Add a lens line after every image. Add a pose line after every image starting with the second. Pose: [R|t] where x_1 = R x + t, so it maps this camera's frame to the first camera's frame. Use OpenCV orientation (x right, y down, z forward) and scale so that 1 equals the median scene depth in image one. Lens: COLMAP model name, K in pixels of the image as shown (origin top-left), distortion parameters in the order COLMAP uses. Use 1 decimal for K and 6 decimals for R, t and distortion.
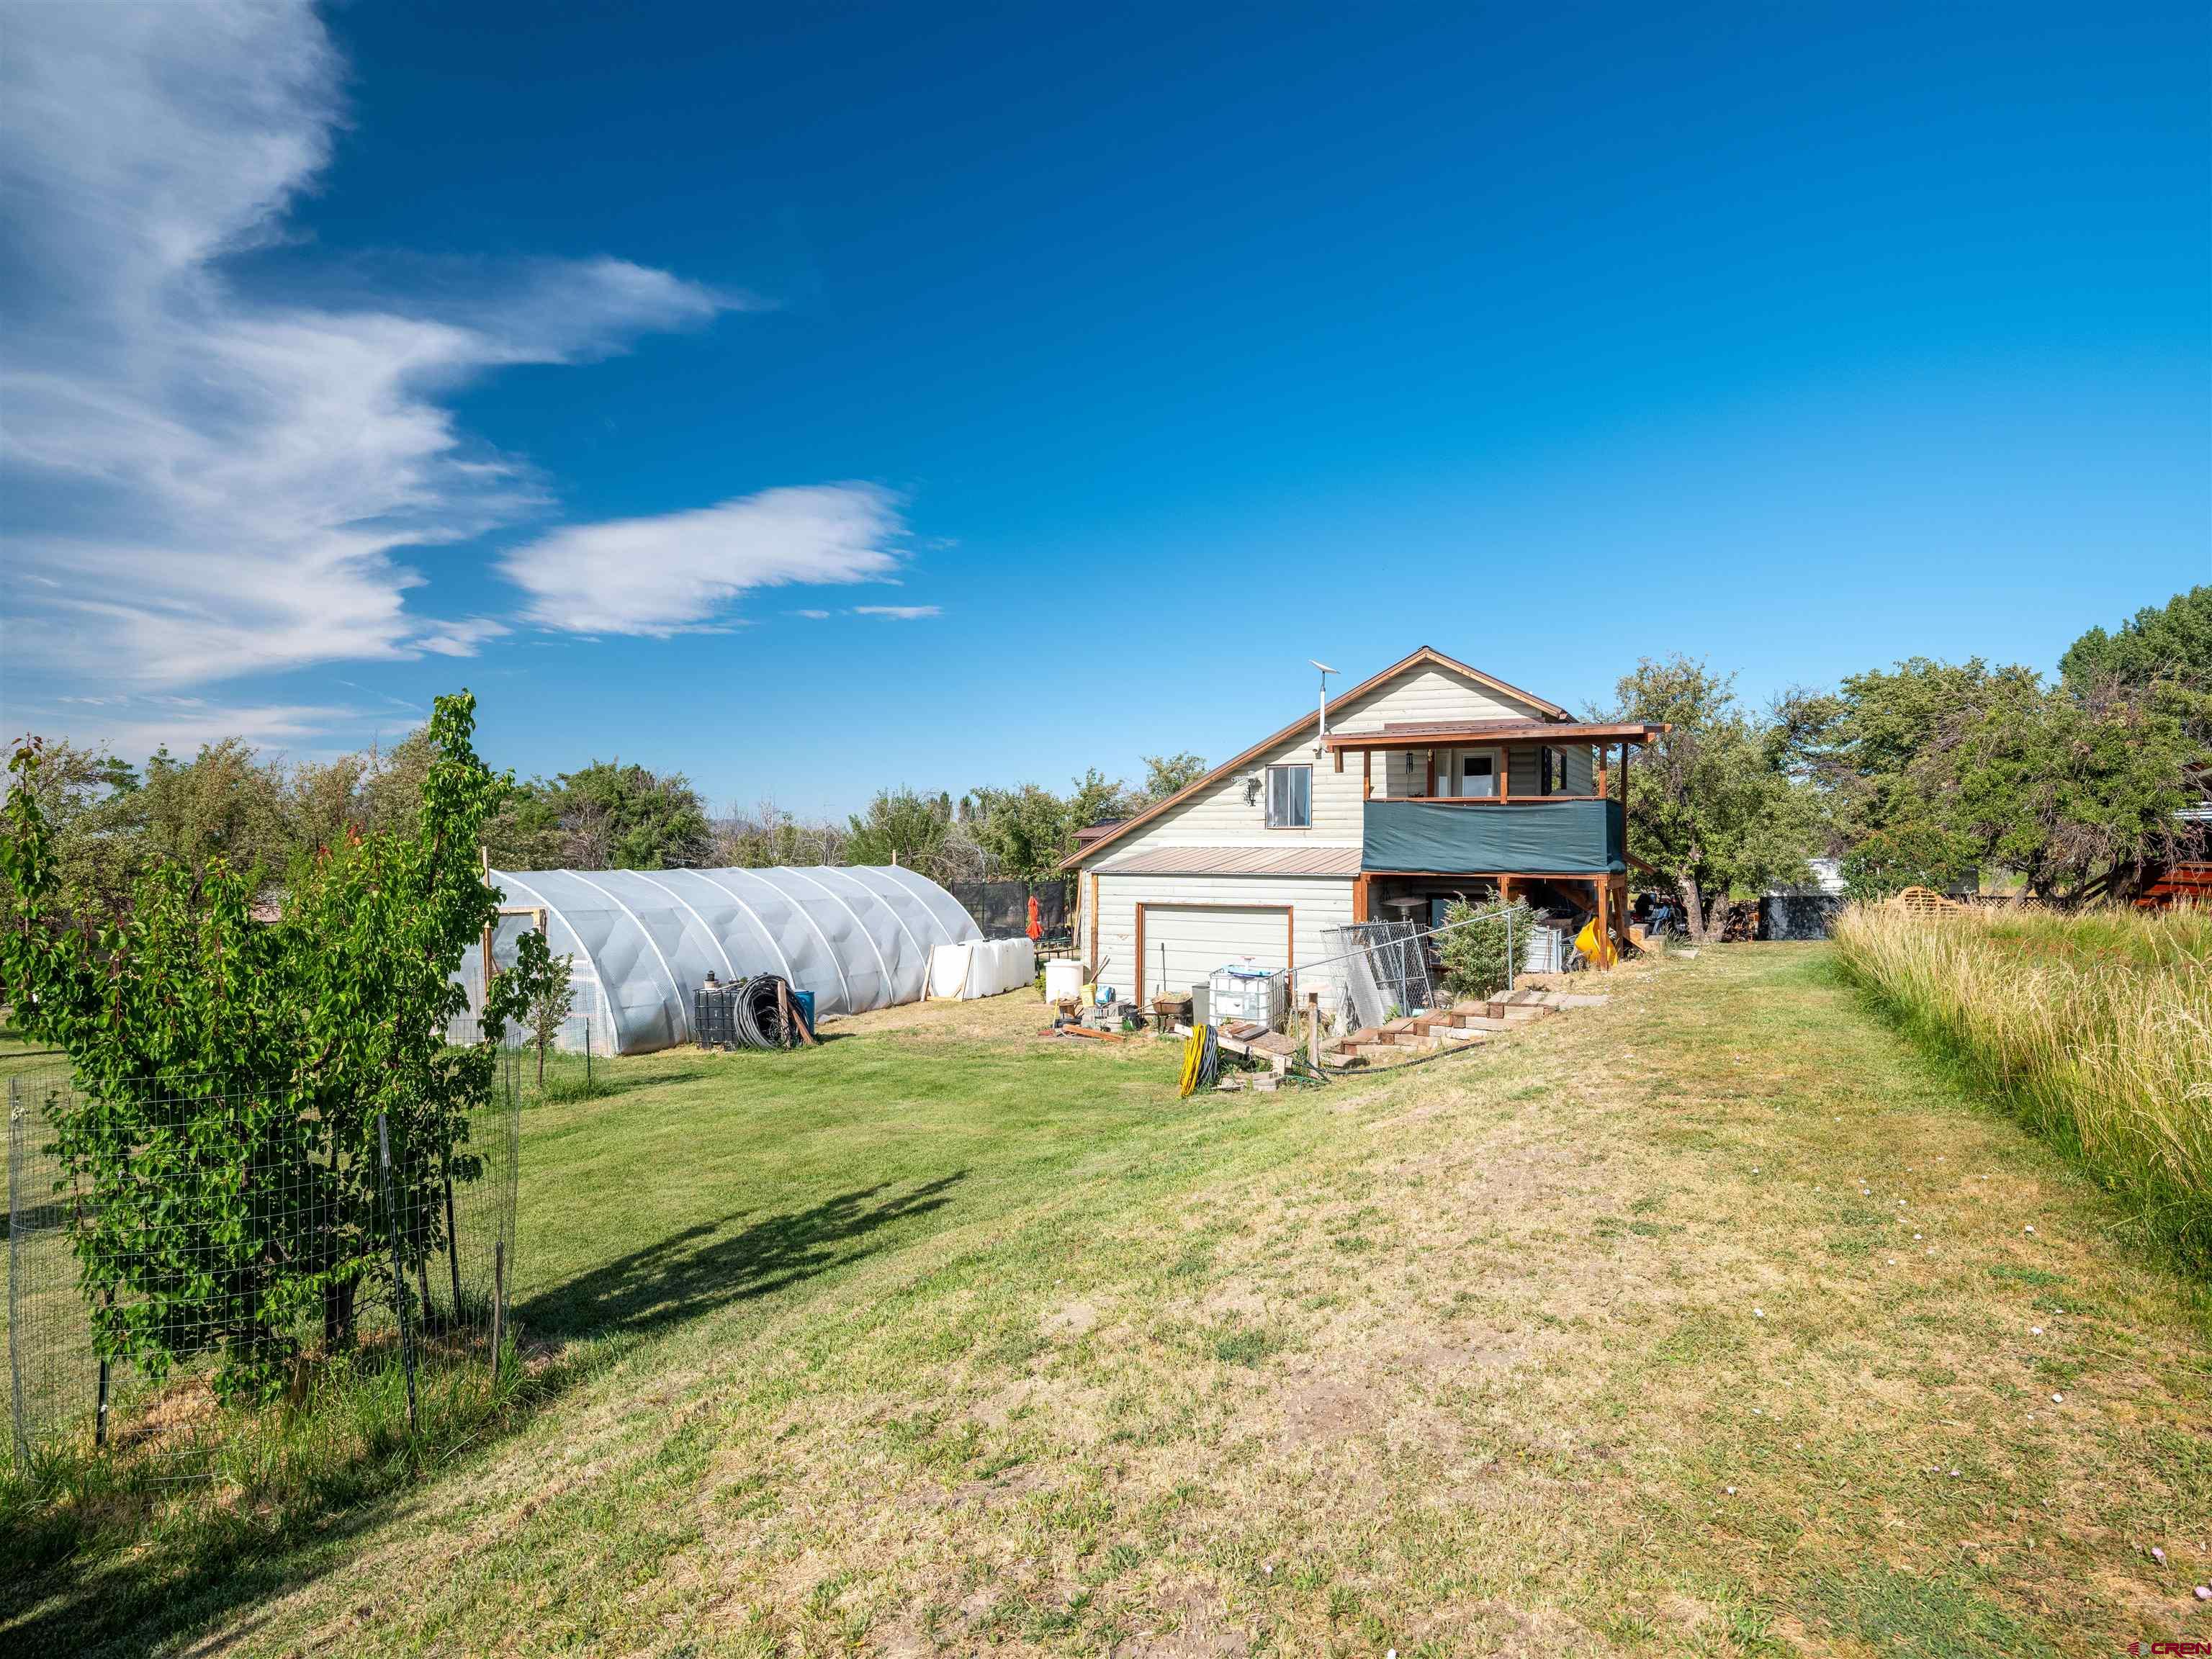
lens RADIAL K [[1183.7, 0, 1106.0], [0, 1183.7, 829.5], [0, 0, 1]] dist [-0.004352, -0.000332]
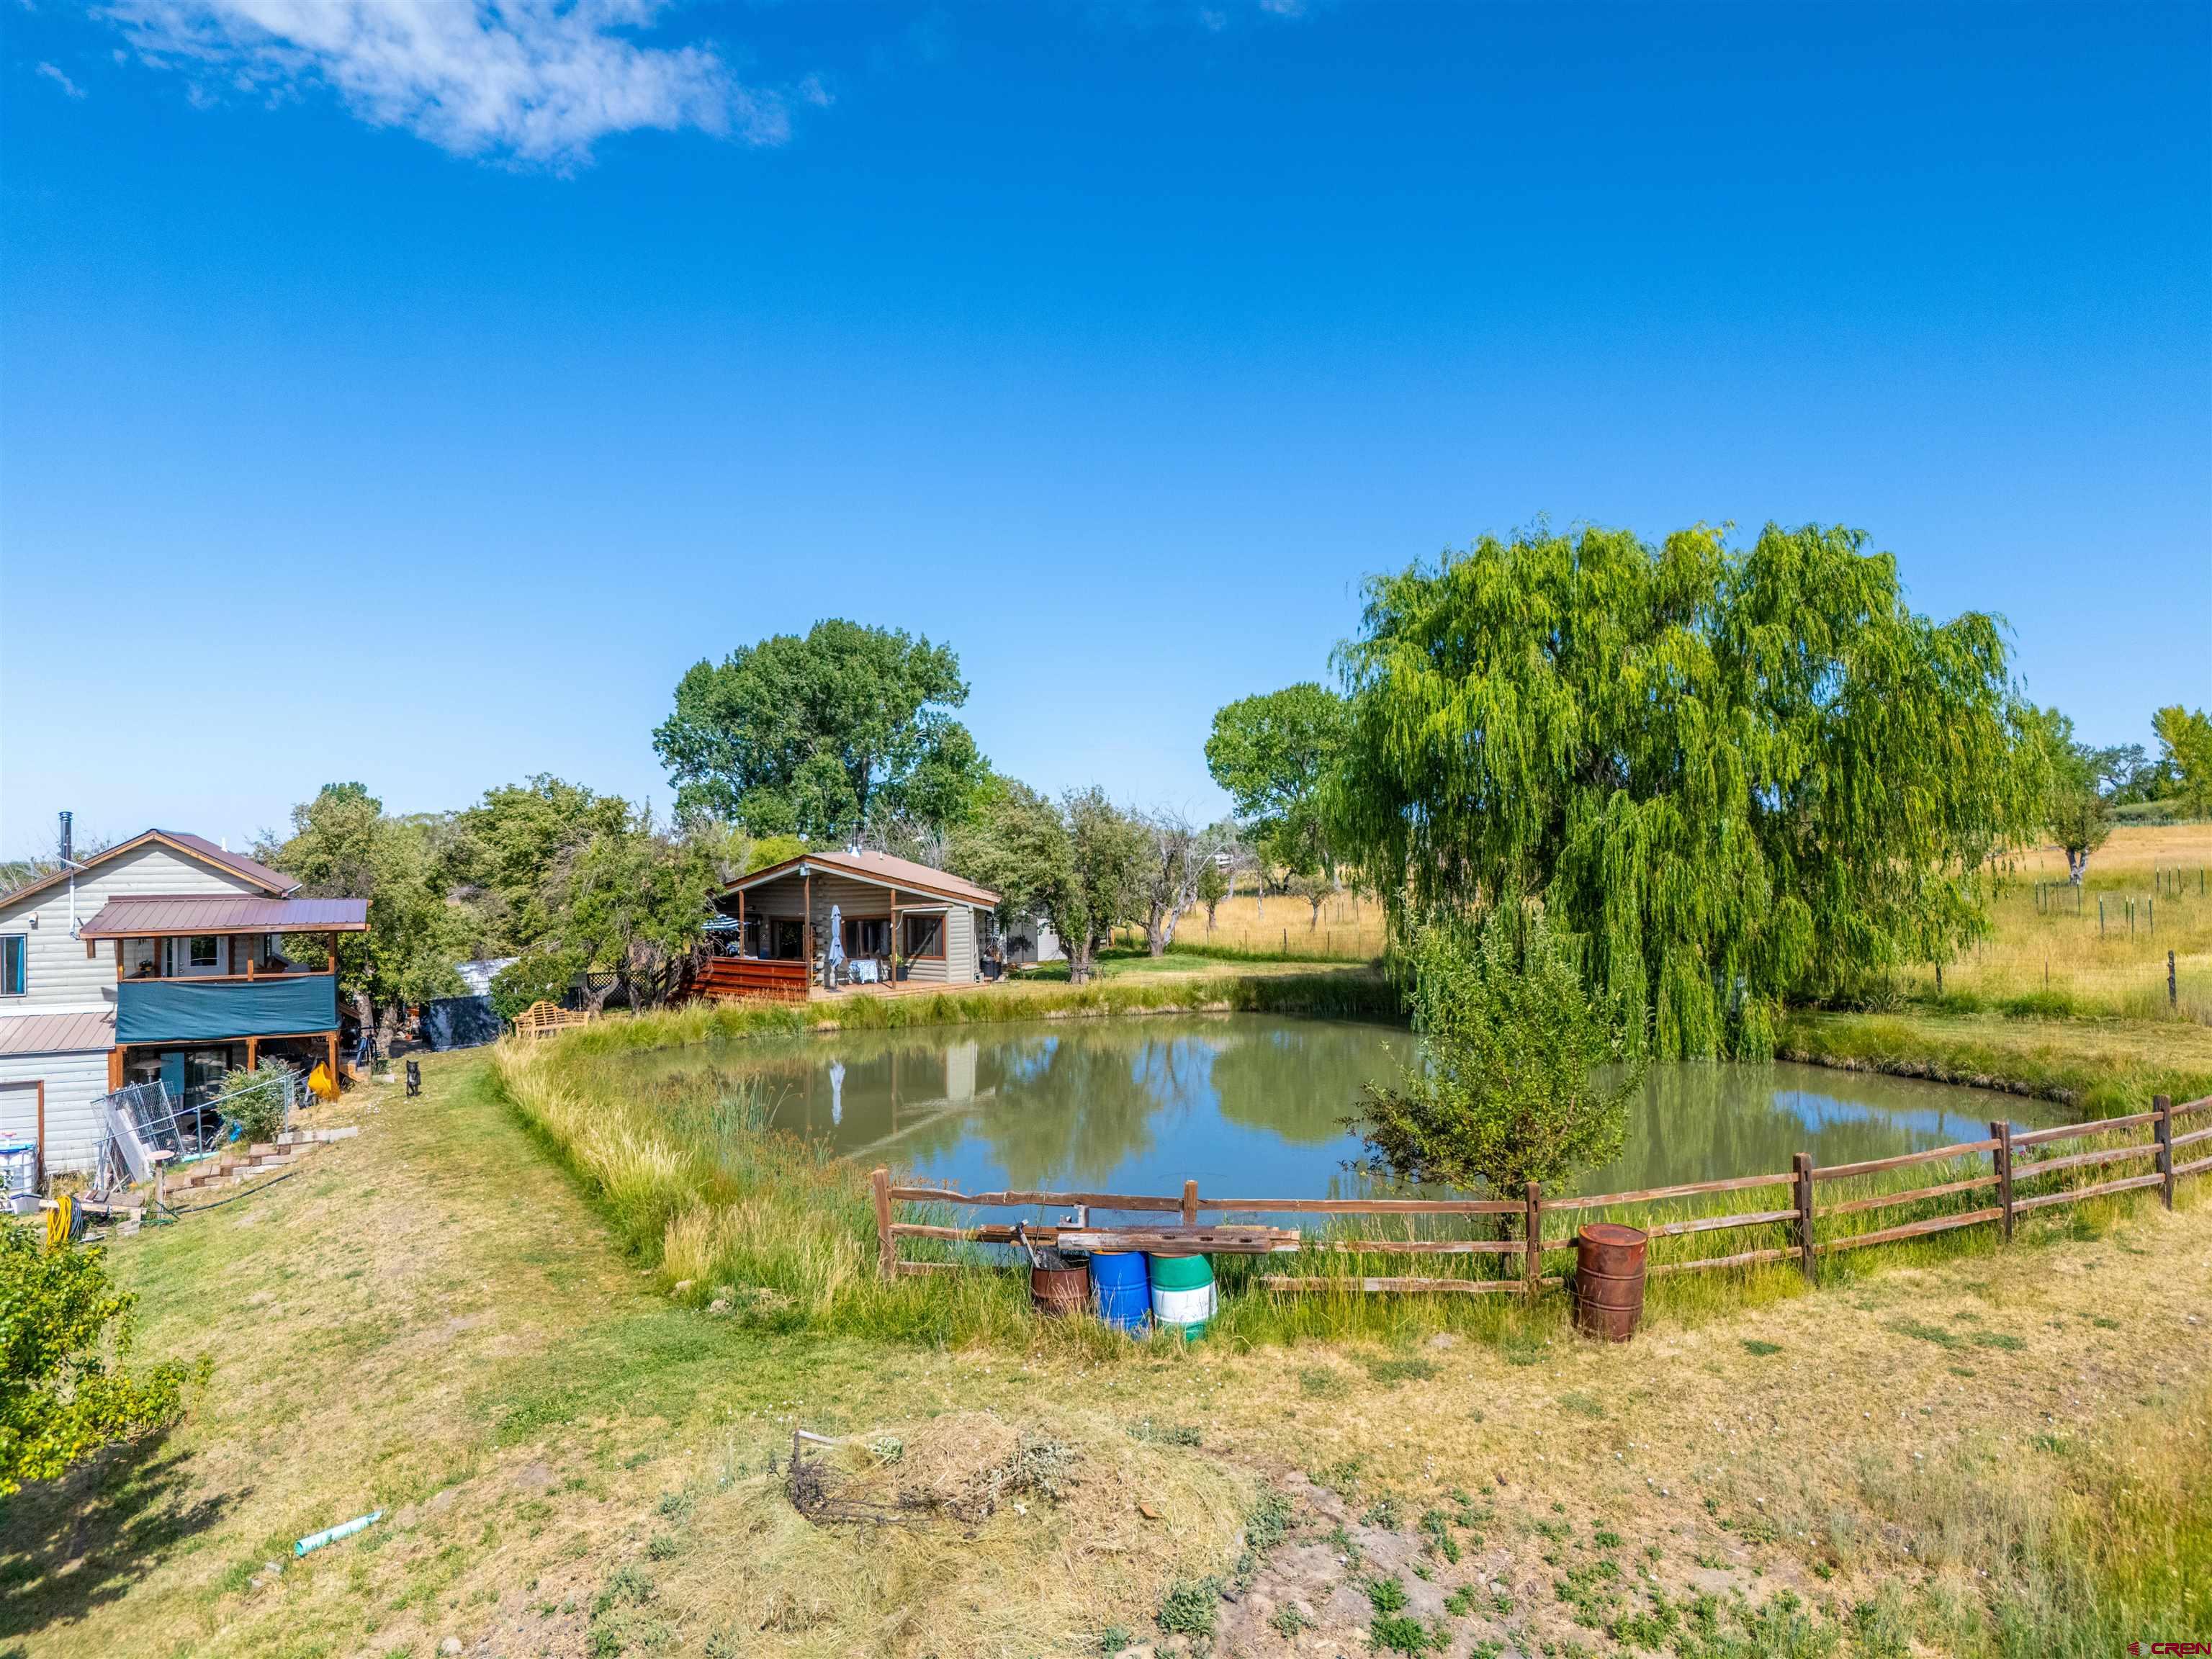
lens RADIAL K [[1583.2, 0, 1106.0], [0, 1583.2, 829.5], [0, 0, 1]] dist [0.006920, -0.020706]
pose [[0.592167, -0.005284, 0.805798, -0.358891], [0.009295, 0.999957, -0.000273, -0.129742], [-0.805762, 0.007651, 0.592190, -0.546379]]
